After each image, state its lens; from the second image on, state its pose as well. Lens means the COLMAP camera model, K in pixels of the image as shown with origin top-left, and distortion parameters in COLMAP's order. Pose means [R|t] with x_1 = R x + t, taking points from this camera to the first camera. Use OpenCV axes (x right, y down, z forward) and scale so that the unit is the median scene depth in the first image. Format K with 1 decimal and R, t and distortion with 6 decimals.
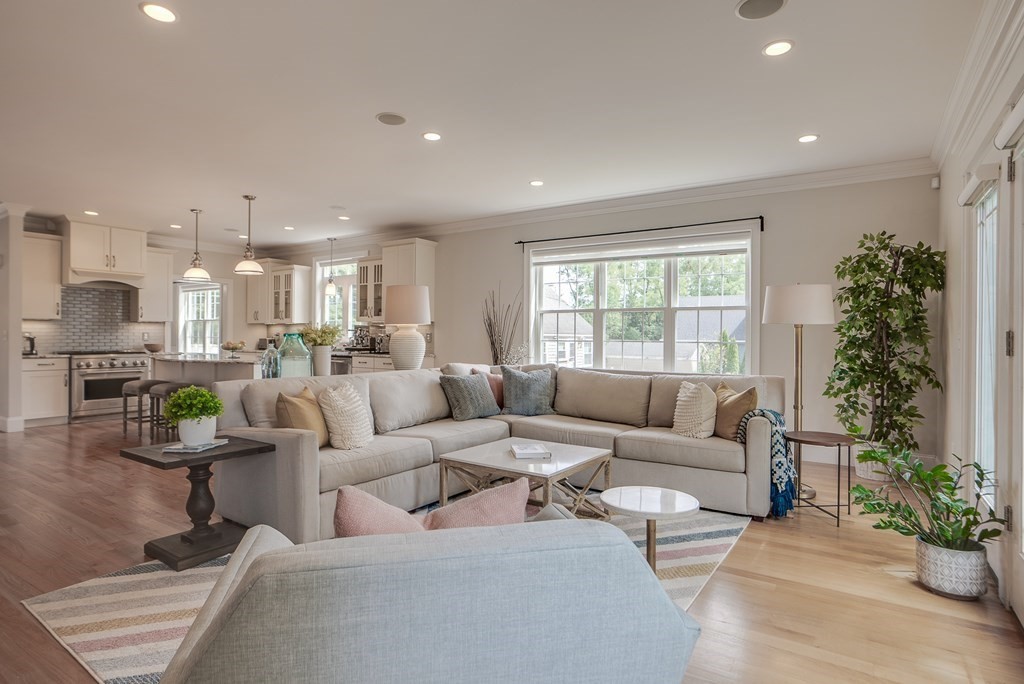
lens RADIAL K [[545.3, 0, 517.7], [0, 545.3, 341.1], [0, 0, 1]] dist [-0.056322, 0.030204]
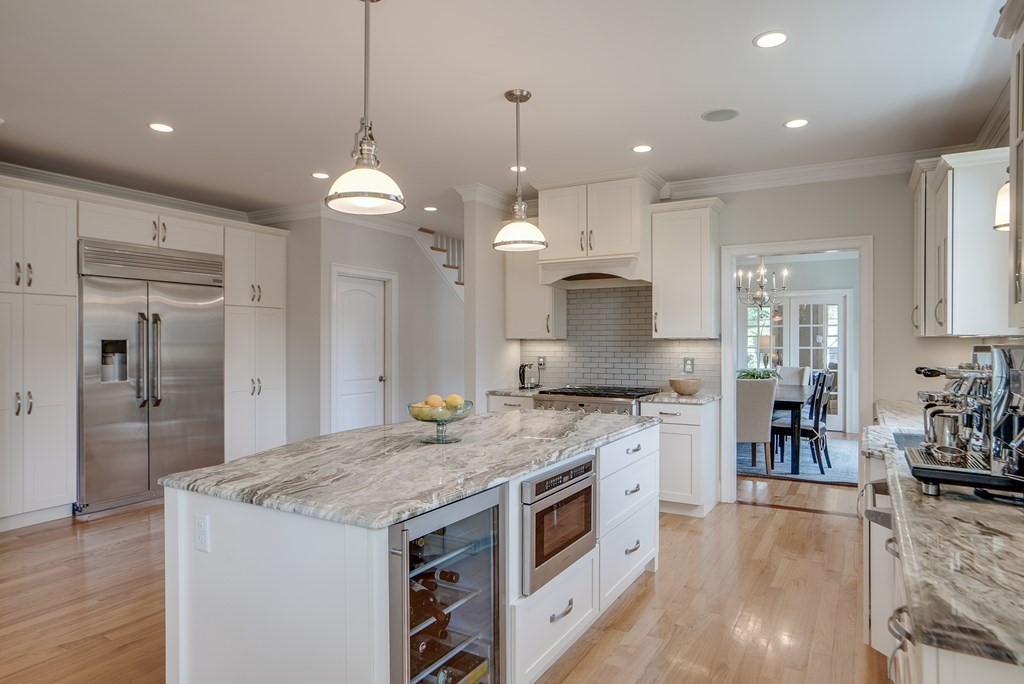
lens RADIAL K [[611.4, 0, 512.0], [0, 611.4, 342.0], [0, 0, 1]] dist [-0.042285, 0.048195]
pose [[0.059241, -0.005968, -0.998226, -0.085206], [-0.007656, 0.999950, -0.006432, -0.030682], [0.998214, 0.008023, 0.059192, 0.883979]]
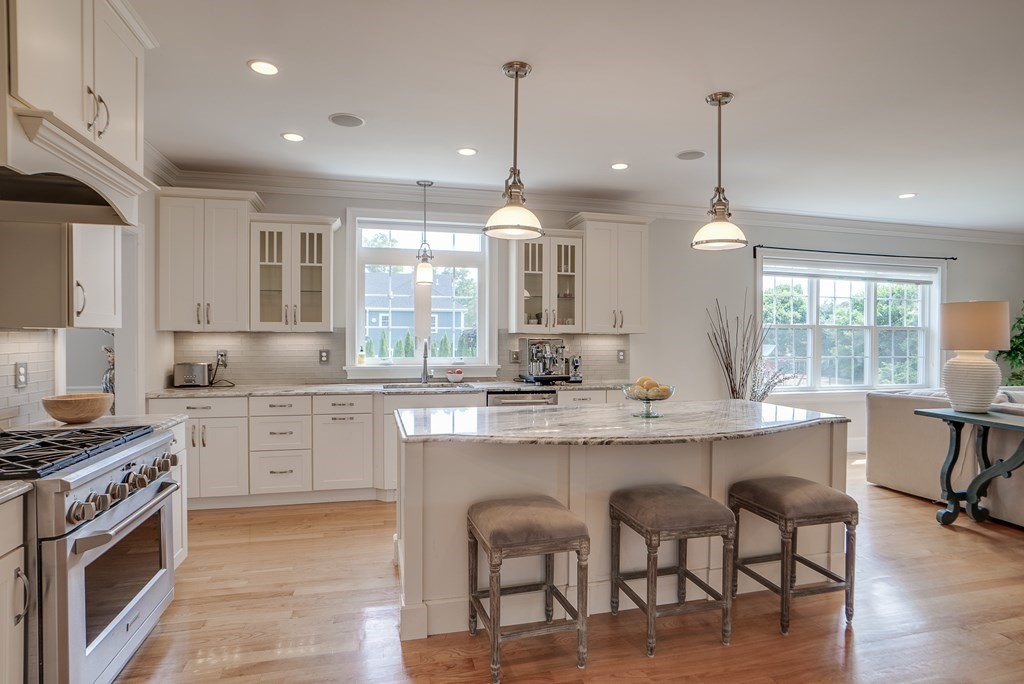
lens RADIAL K [[545.3, 0, 517.7], [0, 545.3, 341.1], [0, 0, 1]] dist [-0.056322, 0.030204]
pose [[0.669314, -0.007935, 0.742938, -0.831637], [0.002929, 0.999963, 0.008042, -0.034365], [-0.742974, -0.003207, 0.669312, 0.655911]]
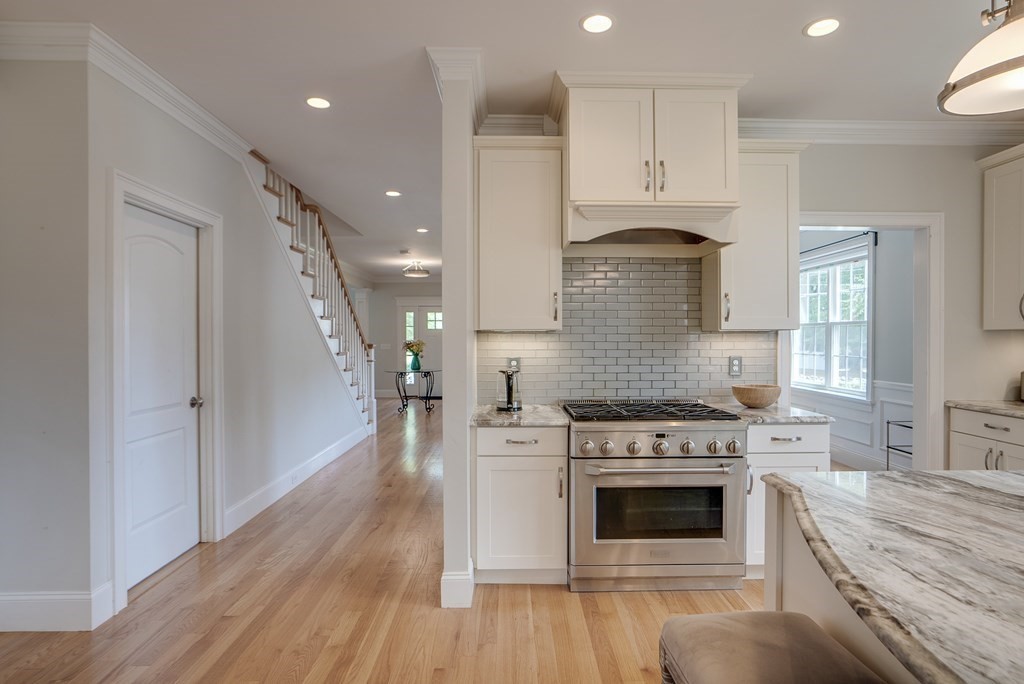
lens RADIAL K [[545.3, 0, 517.7], [0, 545.3, 341.1], [0, 0, 1]] dist [-0.056322, 0.030204]
pose [[0.562303, 0.000370, -0.826931, -0.503779], [-0.002205, 0.999997, -0.001052, -0.030909], [0.826928, 0.002415, 0.562302, 0.707145]]
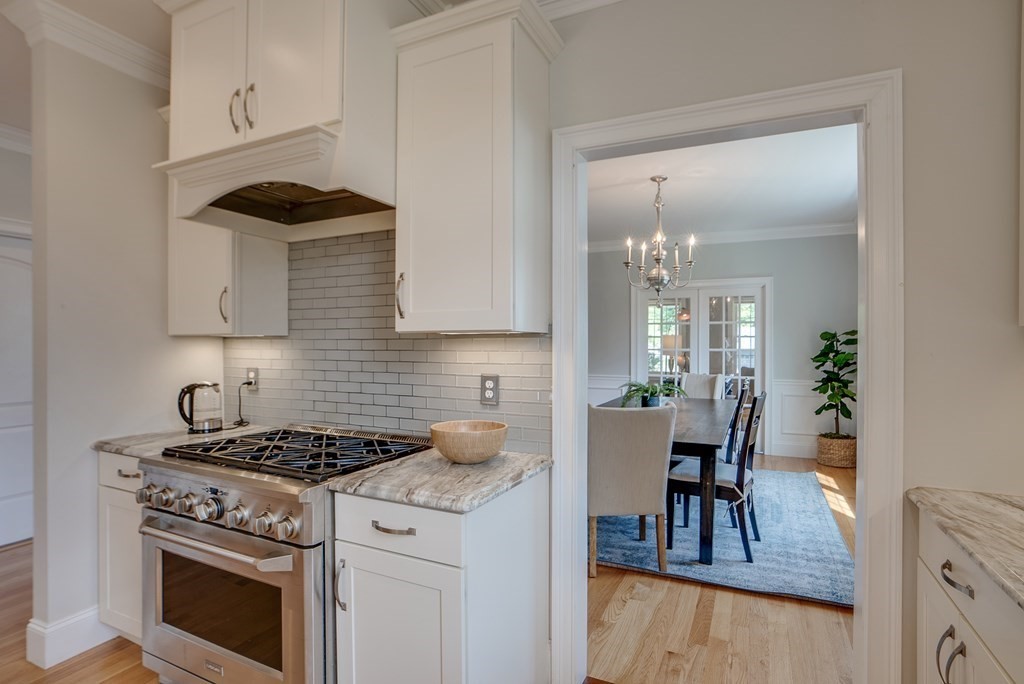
lens RADIAL K [[521.8, 0, 512.0], [0, 521.8, 342.0], [0, 0, 1]] dist [-0.077084, 0.047213]
pose [[0.142839, -0.008181, -0.989712, -0.503917], [-0.007844, 0.999925, -0.009398, -0.033782], [0.989715, 0.009105, 0.142764, 1.105705]]
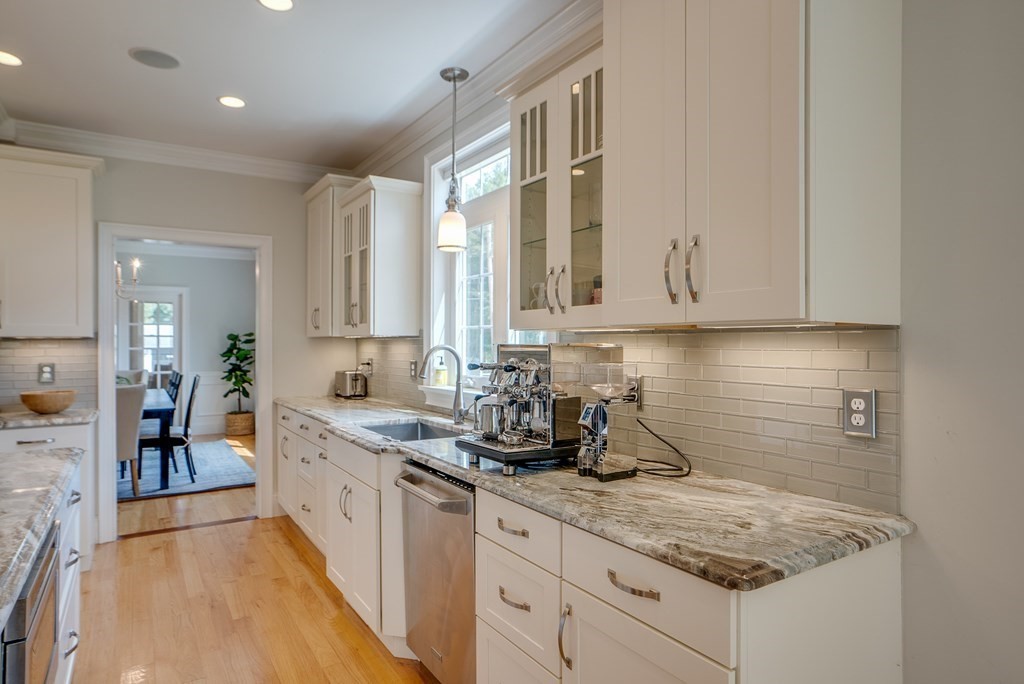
lens RADIAL K [[611.4, 0, 512.0], [0, 611.4, 342.0], [0, 0, 1]] dist [-0.042285, 0.048195]
pose [[0.911876, -0.007628, -0.410396, -0.196383], [0.004378, 0.999951, -0.008858, -0.030644], [0.410443, 0.006281, 0.911864, 0.815294]]
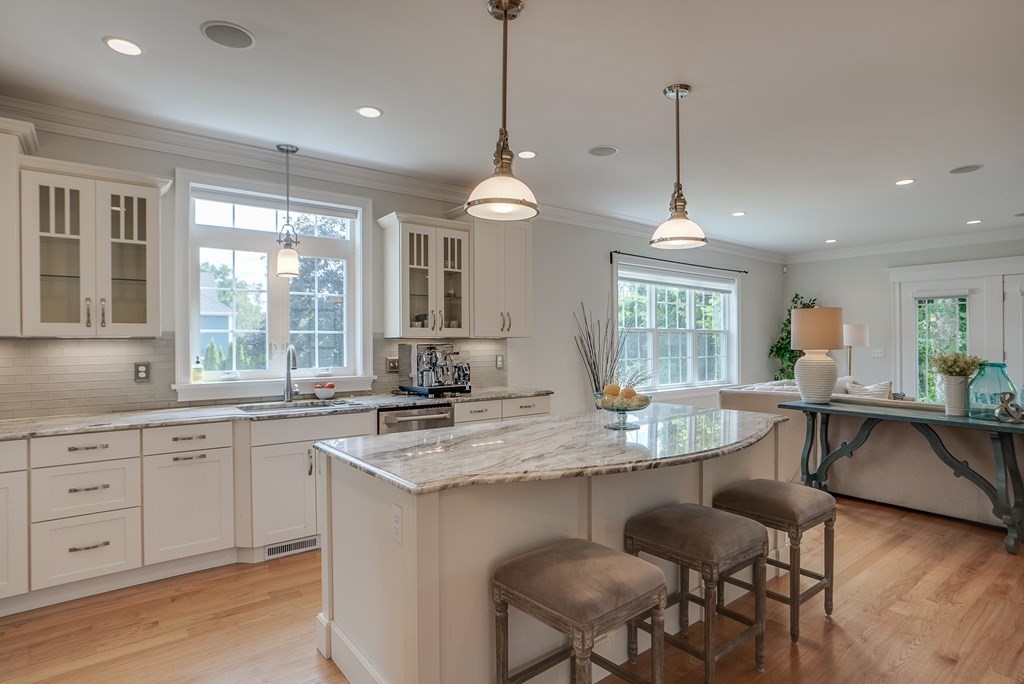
lens RADIAL K [[541.1, 0, 500.8], [0, 541.1, 340.0], [0, 0, 1]] dist [-0.053088, 0.030492]
pose [[0.325891, -0.003188, 0.945402, -0.835118], [0.012061, 0.999927, -0.000786, -0.034579], [-0.945330, 0.011659, 0.325906, 0.825093]]
